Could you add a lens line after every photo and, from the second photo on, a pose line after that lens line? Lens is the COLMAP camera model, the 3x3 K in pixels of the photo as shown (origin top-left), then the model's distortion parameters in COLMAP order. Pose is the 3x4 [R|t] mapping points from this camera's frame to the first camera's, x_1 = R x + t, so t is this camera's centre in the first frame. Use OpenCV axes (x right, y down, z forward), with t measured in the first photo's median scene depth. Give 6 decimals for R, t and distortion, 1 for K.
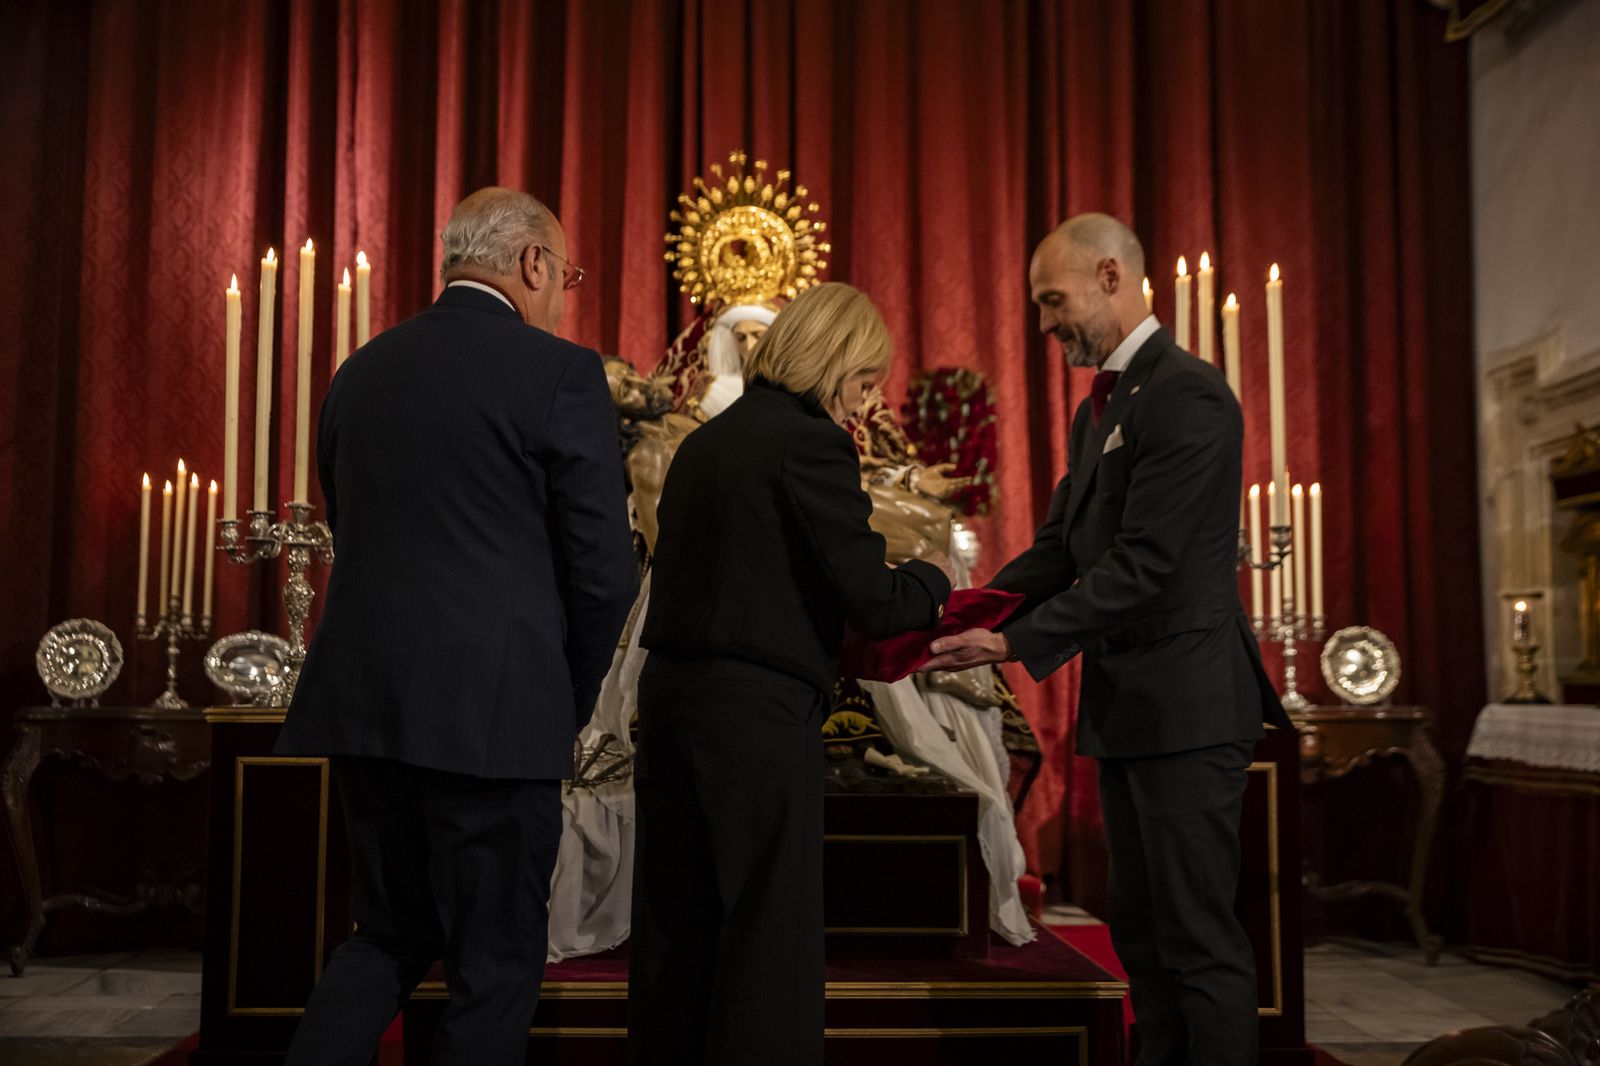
lens RADIAL K [[1813.8, 0, 810.7], [0, 1813.8, 536.6], [0, 0, 1]] dist [0.010964, -0.003816]
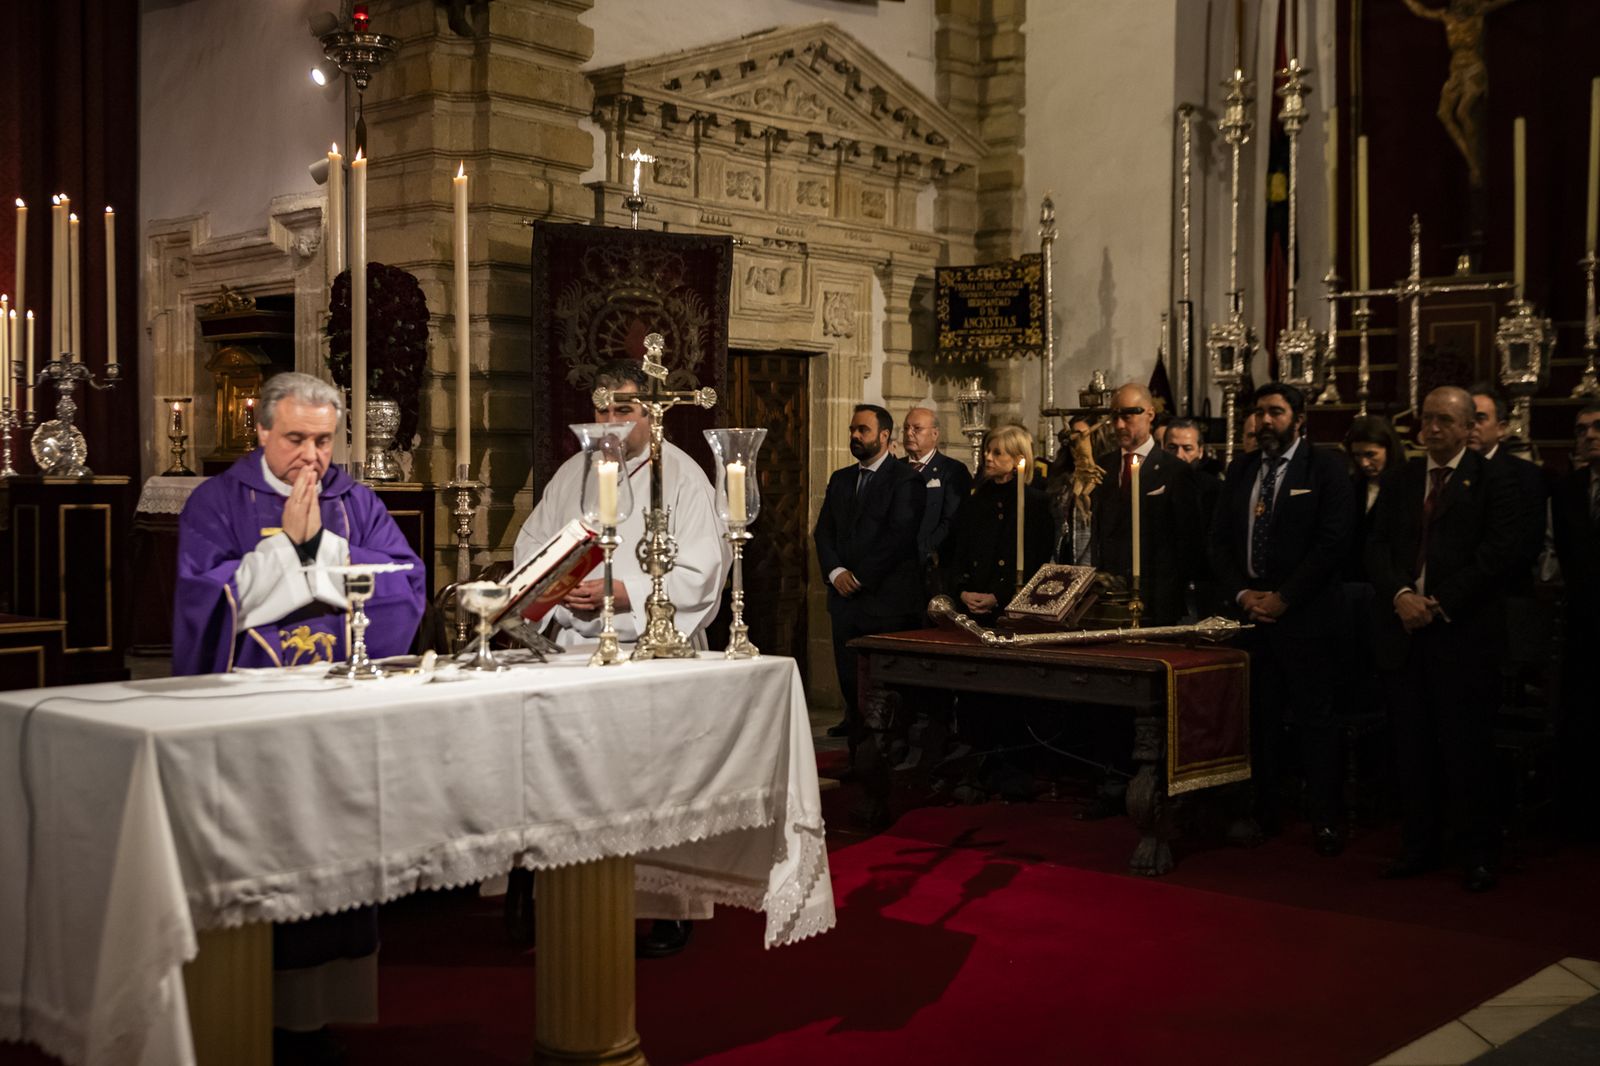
lens RADIAL K [[1868.6, 0, 835.3], [0, 1868.6, 505.1], [0, 0, 1]] dist [-0.008280, -0.015454]
pose [[0.701014, -0.012680, 0.713035, -0.495762], [-0.058374, 0.995466, 0.075093, -0.043523], [-0.710755, -0.094264, 0.697095, -0.672752]]
